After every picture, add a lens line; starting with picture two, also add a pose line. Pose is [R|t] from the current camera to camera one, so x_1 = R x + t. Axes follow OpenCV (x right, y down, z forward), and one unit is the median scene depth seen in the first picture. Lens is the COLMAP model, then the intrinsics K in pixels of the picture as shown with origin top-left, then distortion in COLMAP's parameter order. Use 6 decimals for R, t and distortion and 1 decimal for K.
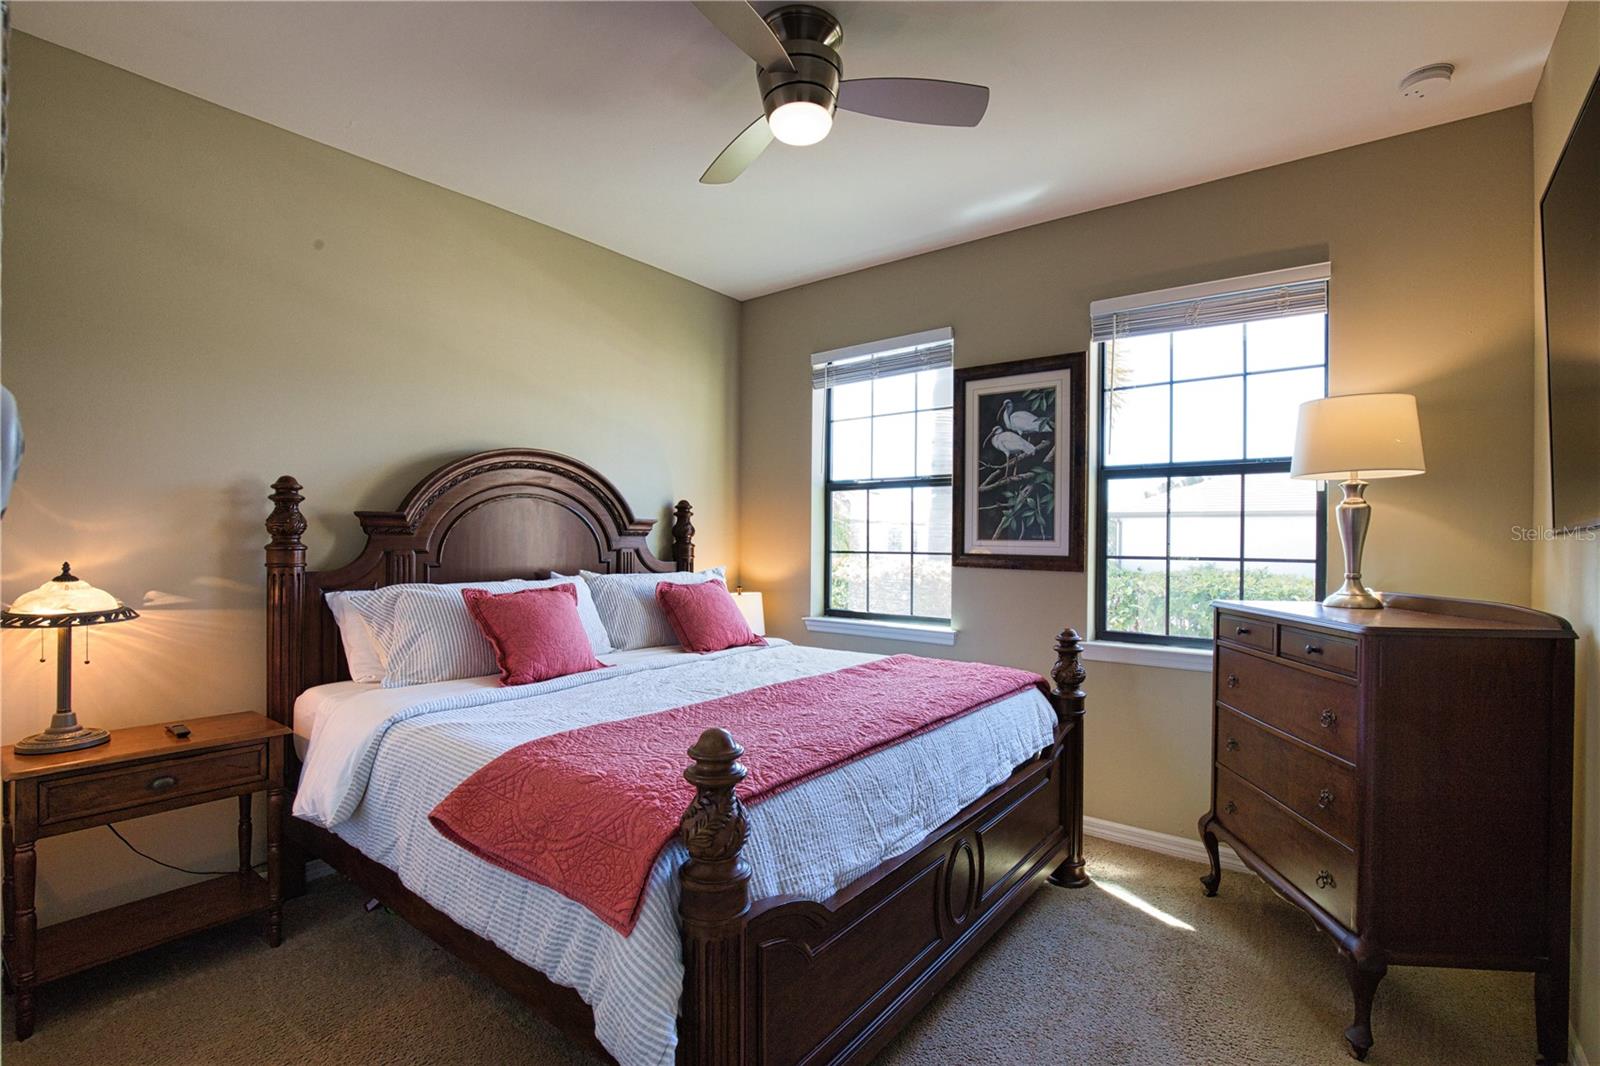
lens RADIAL K [[721.9, 0, 807.6], [0, 721.9, 540.8], [0, 0, 1]] dist [-0.043082, 0.009347]
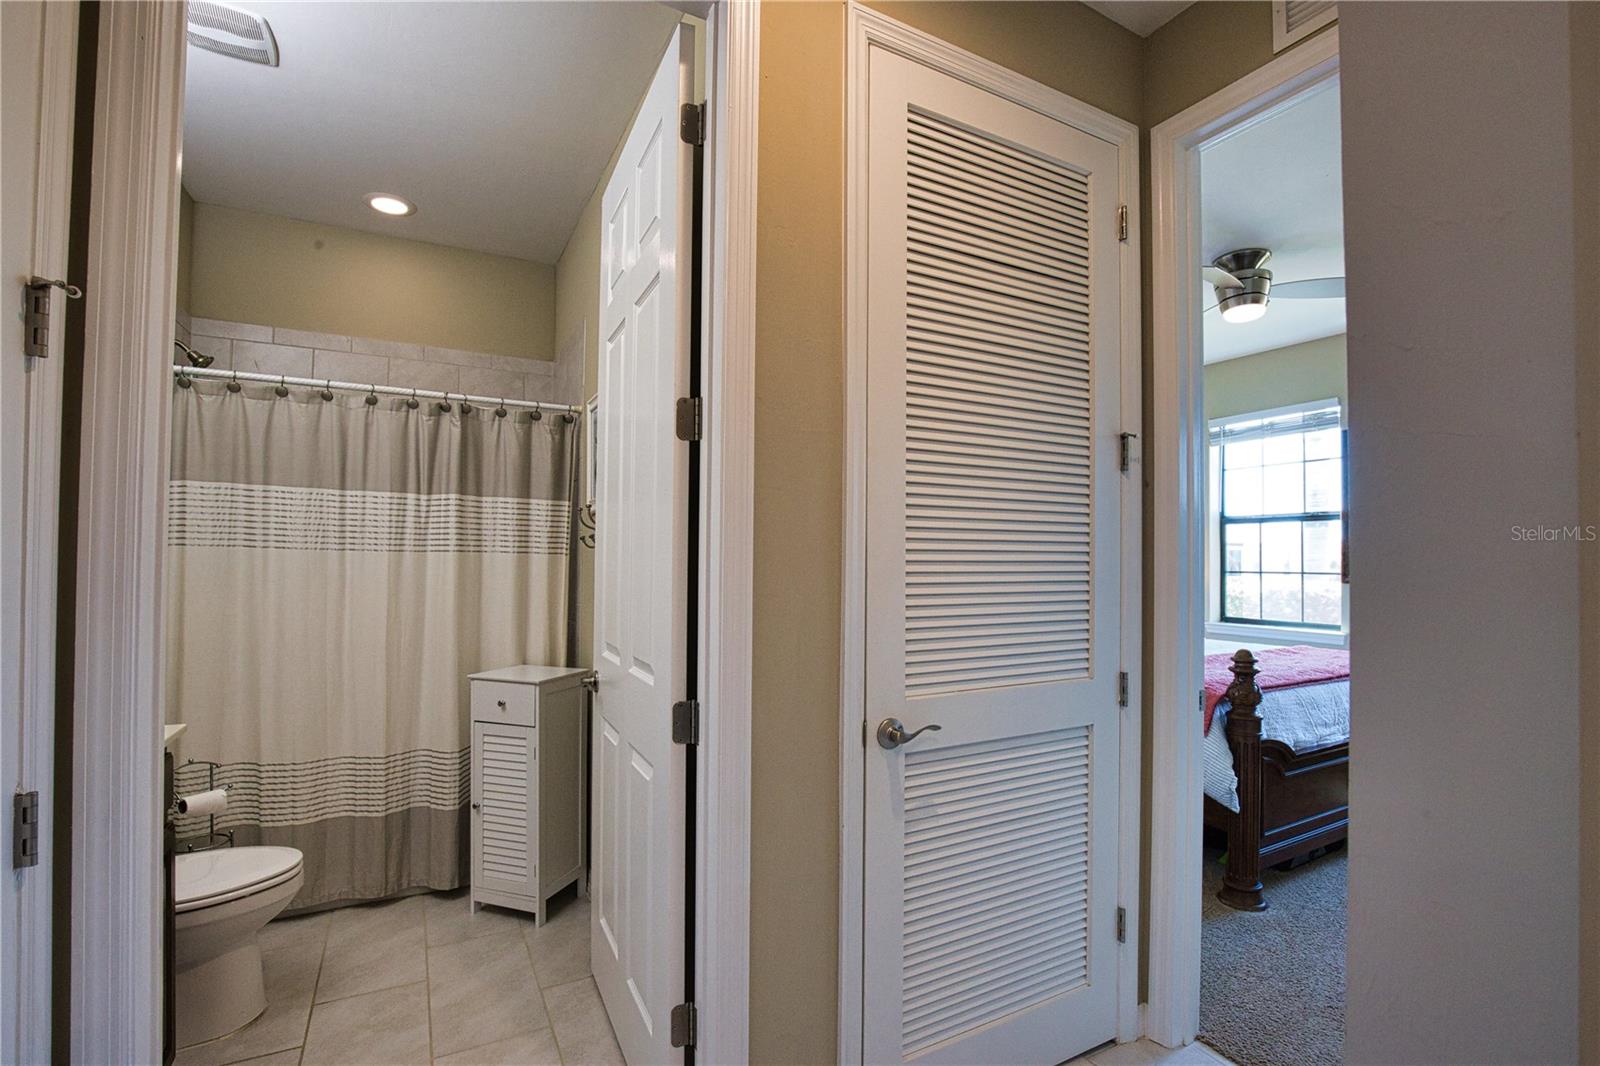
lens RADIAL K [[721.9, 0, 807.6], [0, 721.9, 540.8], [0, 0, 1]] dist [-0.043082, 0.009347]
pose [[0.915918, -0.010914, -0.401216, -0.165454], [-0.001432, 0.999535, -0.030457, -0.000412], [0.401362, 0.028471, 0.915477, -0.534237]]
